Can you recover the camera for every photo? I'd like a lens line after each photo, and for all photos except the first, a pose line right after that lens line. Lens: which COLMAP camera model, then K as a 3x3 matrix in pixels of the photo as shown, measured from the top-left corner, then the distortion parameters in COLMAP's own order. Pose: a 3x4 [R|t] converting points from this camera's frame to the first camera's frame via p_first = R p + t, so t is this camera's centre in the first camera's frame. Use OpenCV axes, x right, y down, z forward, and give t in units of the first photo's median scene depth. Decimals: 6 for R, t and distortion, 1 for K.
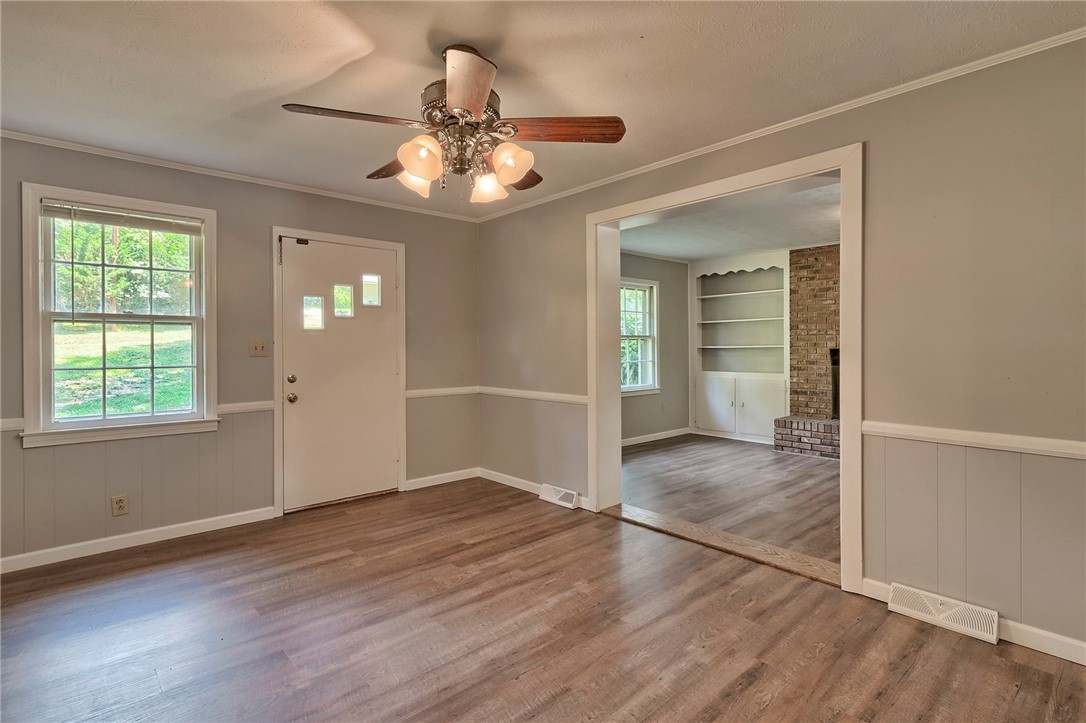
lens RADIAL K [[537.9, 0, 562.3], [0, 537.9, 355.5], [0, 0, 1]] dist [-0.002215, -0.000130]
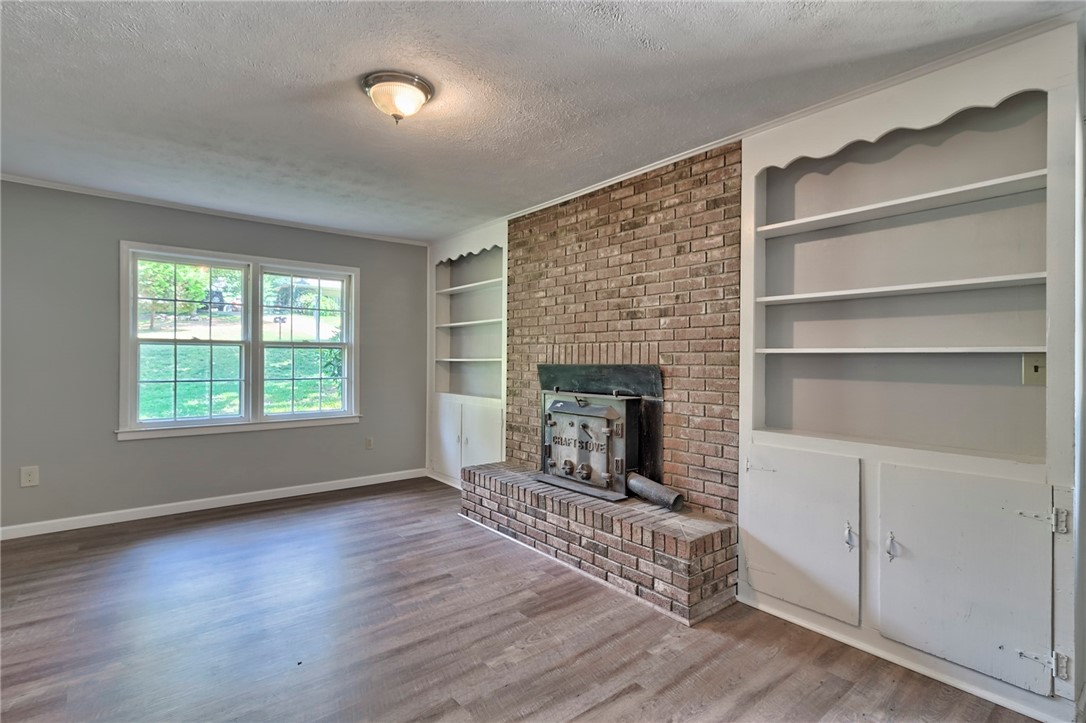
lens RADIAL K [[517.8, 0, 561.9], [0, 517.8, 364.2], [0, 0, 1]] dist [-0.000135, -0.001118]
pose [[0.998238, 0.017036, -0.056843, 0.528201], [-0.017475, 0.999821, -0.007236, -0.008336], [0.056709, 0.008217, 0.998357, 0.341442]]
